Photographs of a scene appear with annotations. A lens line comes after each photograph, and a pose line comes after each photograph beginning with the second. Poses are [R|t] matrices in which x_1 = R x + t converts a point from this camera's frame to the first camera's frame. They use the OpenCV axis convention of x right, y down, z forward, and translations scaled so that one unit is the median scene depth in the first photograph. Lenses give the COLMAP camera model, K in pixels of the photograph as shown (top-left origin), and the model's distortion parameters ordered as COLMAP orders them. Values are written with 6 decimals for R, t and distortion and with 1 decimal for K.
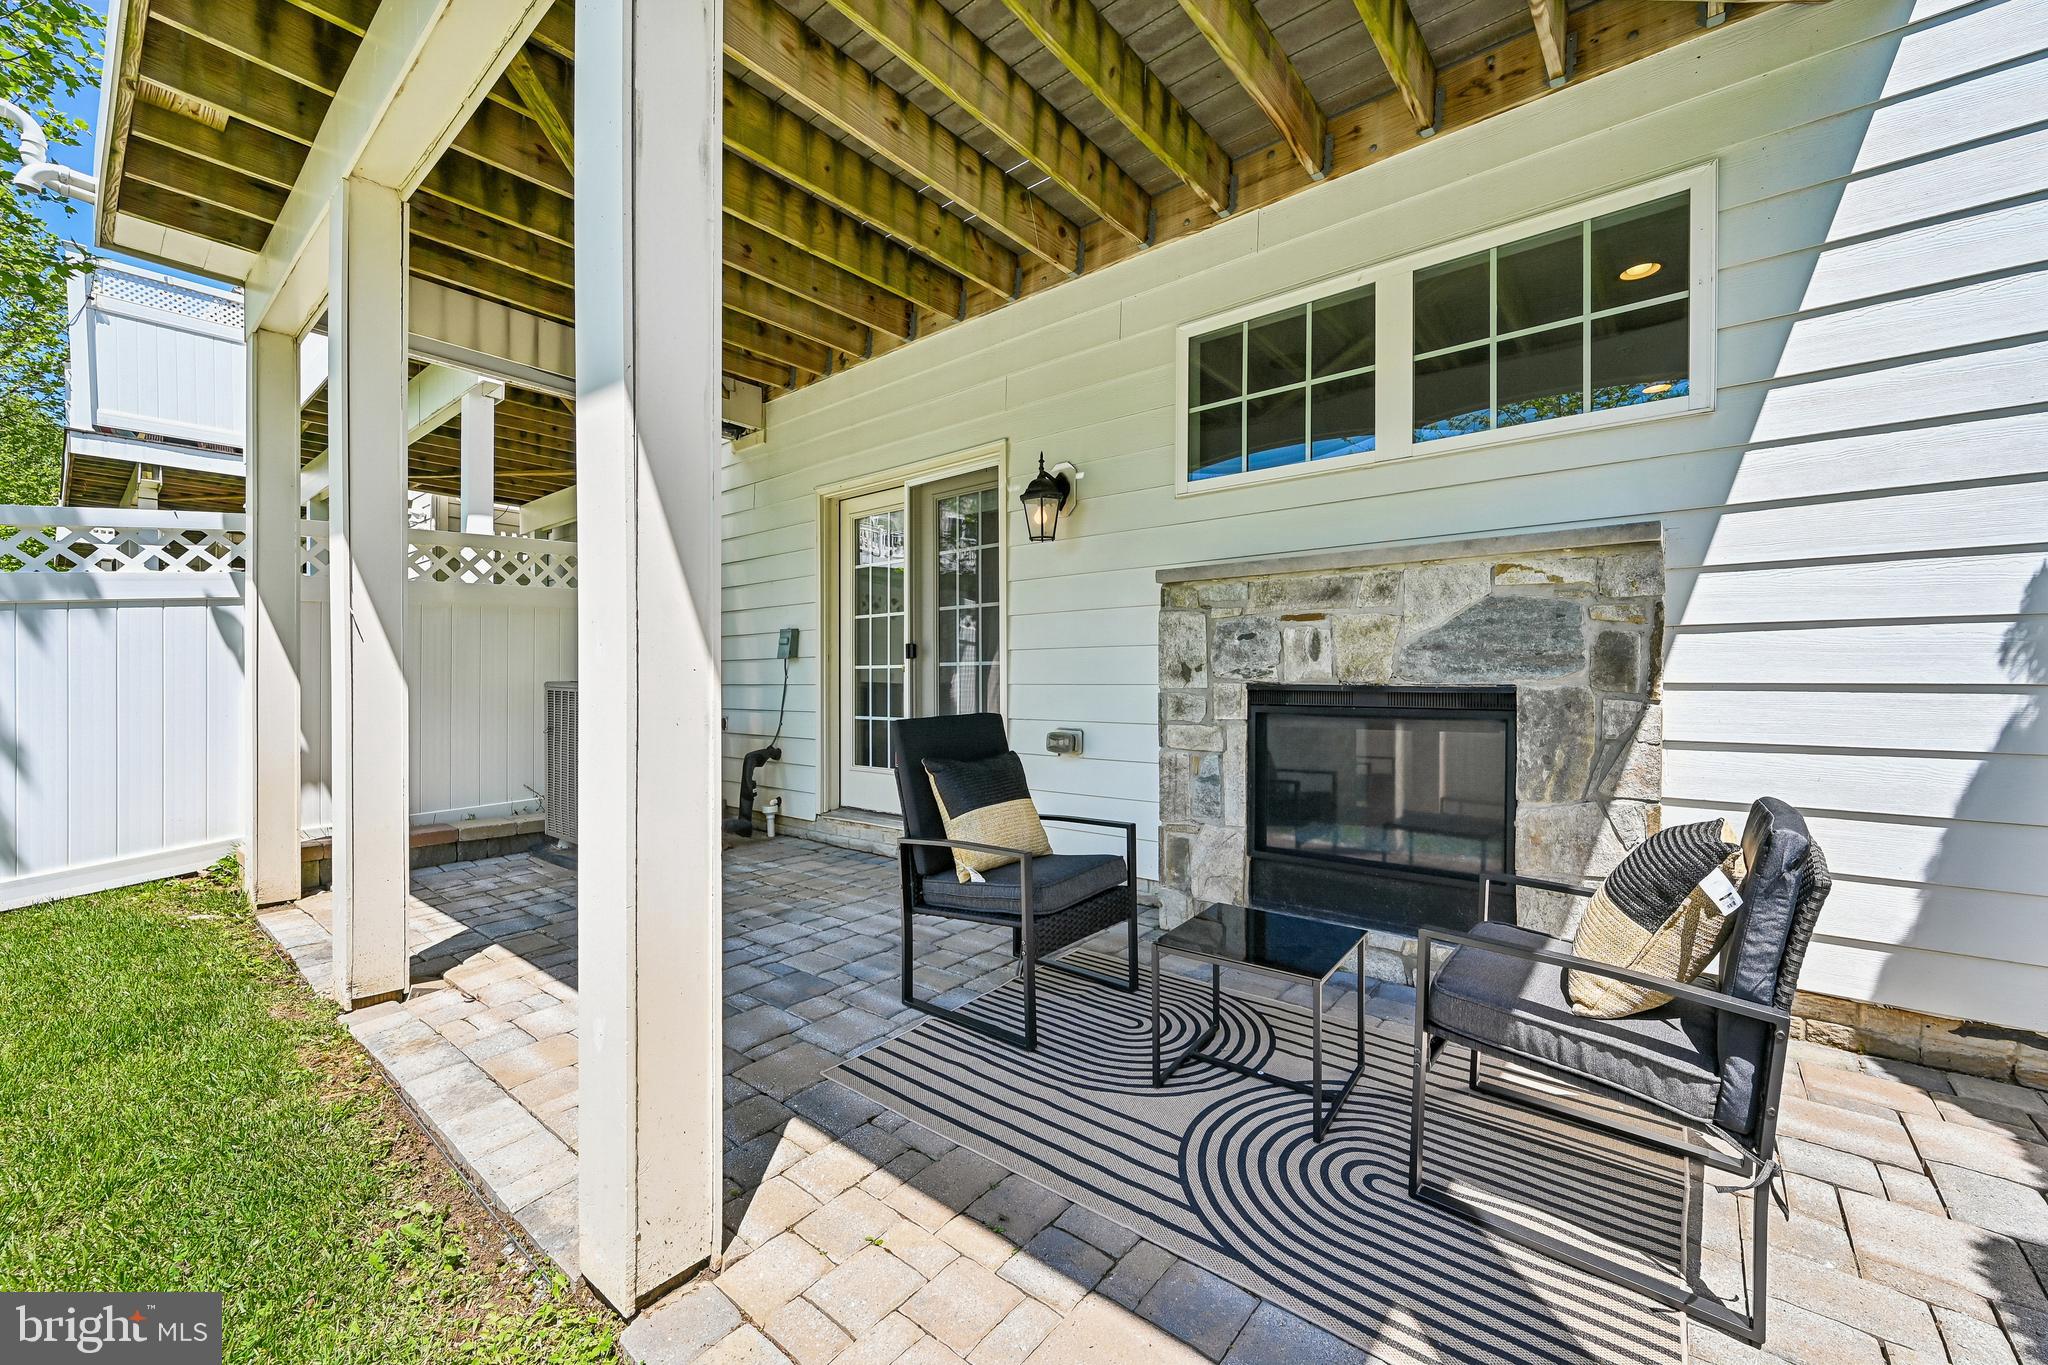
lens RADIAL K [[814.0, 0, 1045.4], [0, 814.0, 692.4], [0, 0, 1]] dist [-0.001579, -0.000165]
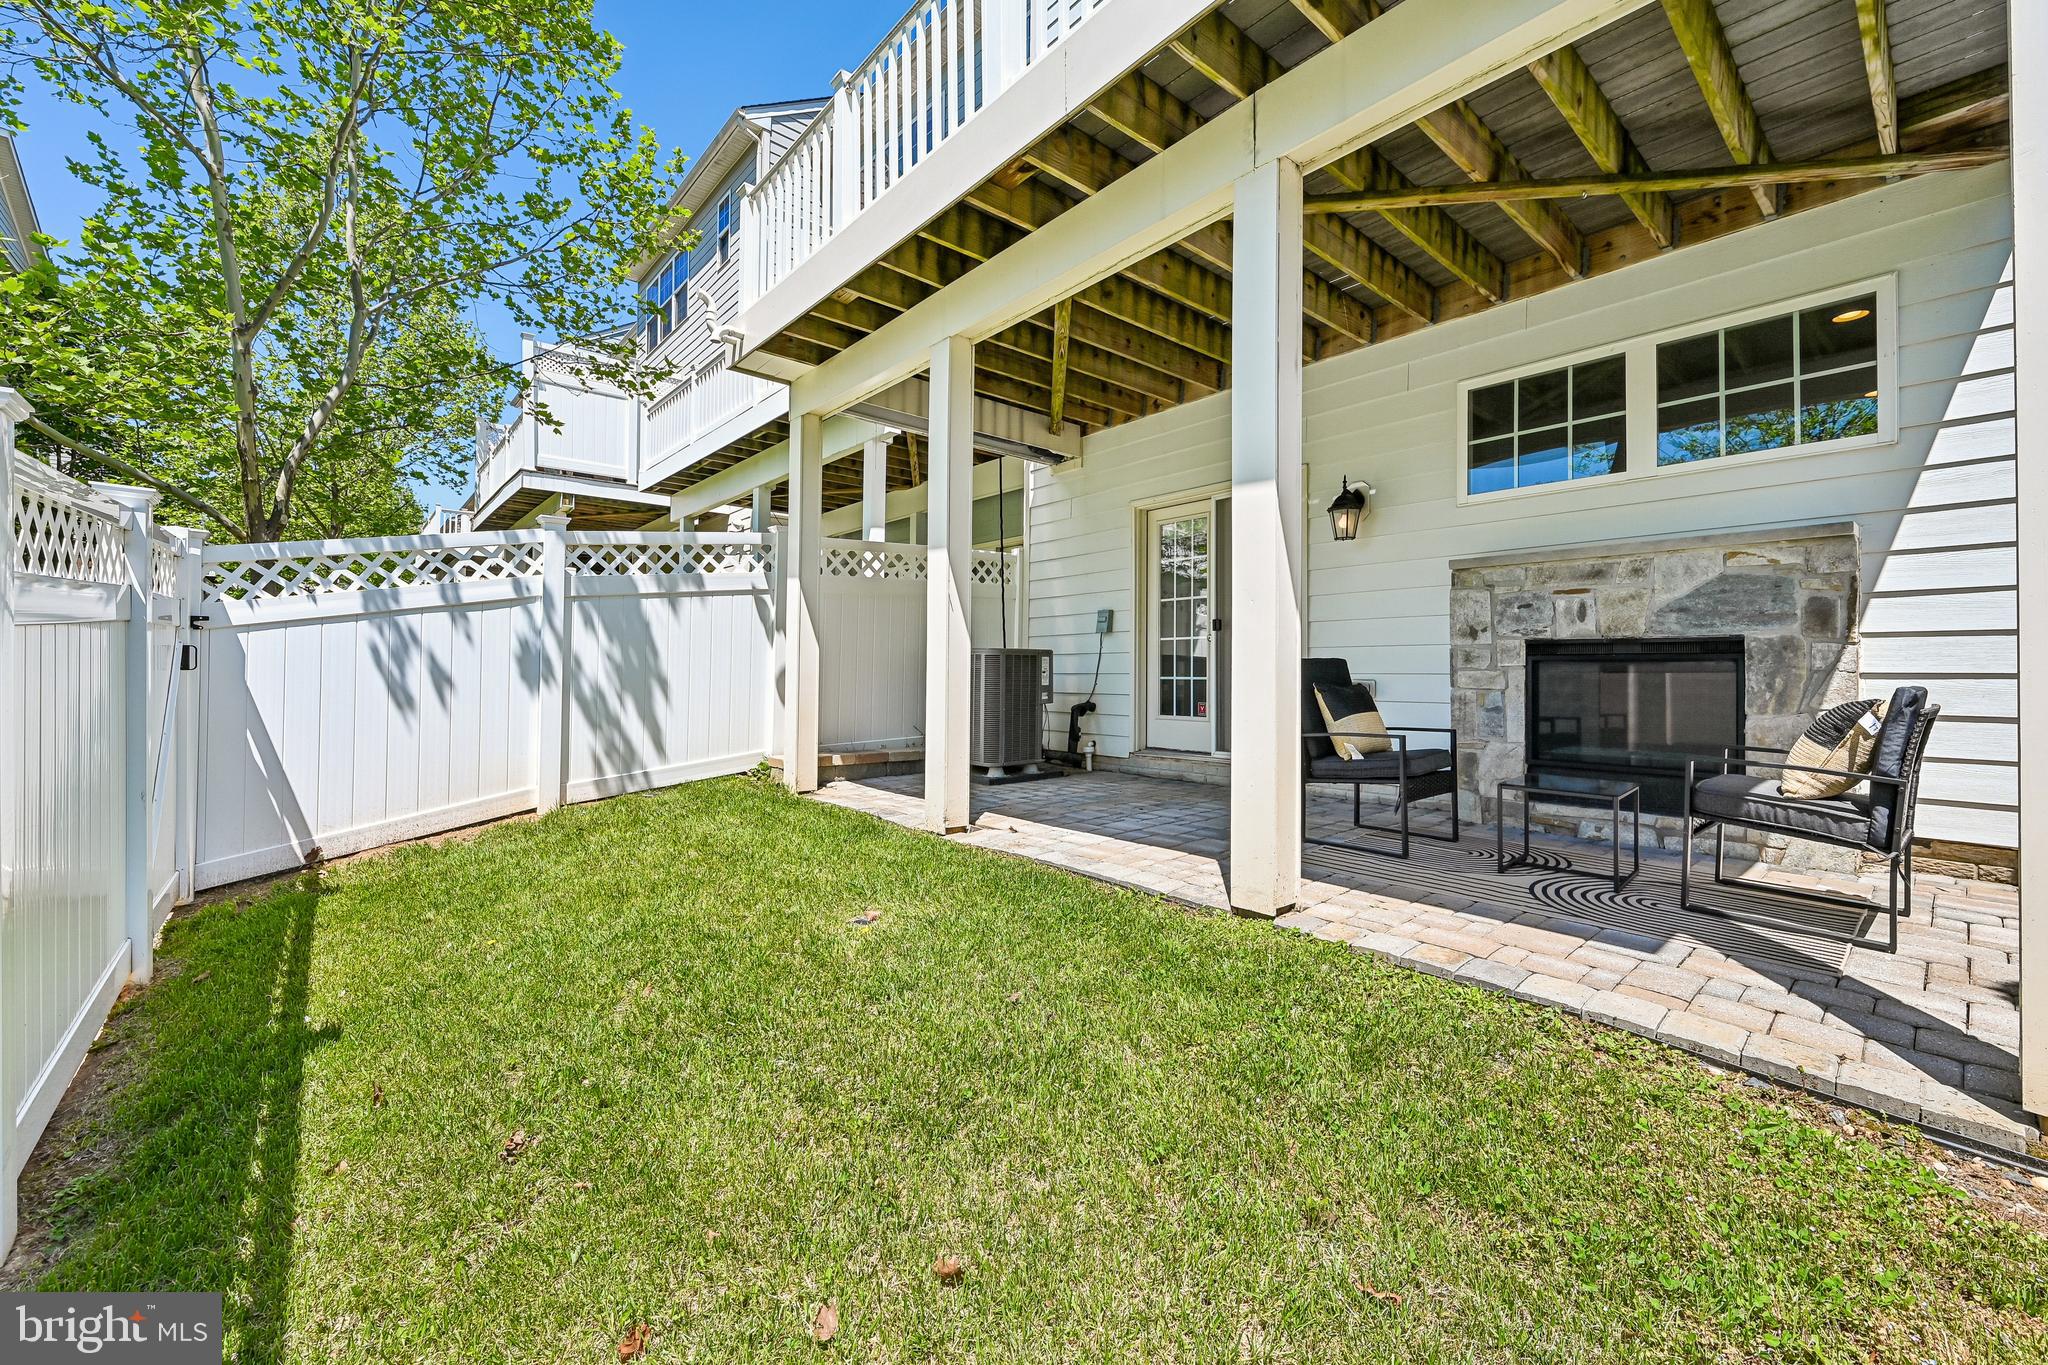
lens RADIAL K [[837.0, 0, 1028.9], [0, 837.0, 664.7], [0, 0, 1]] dist [-0.001494, -0.000047]
pose [[0.983960, 0.004404, -0.178337, -0.347732], [-0.009389, 0.999588, -0.027119, 0.081962], [0.178144, 0.028358, 0.983596, -0.586527]]
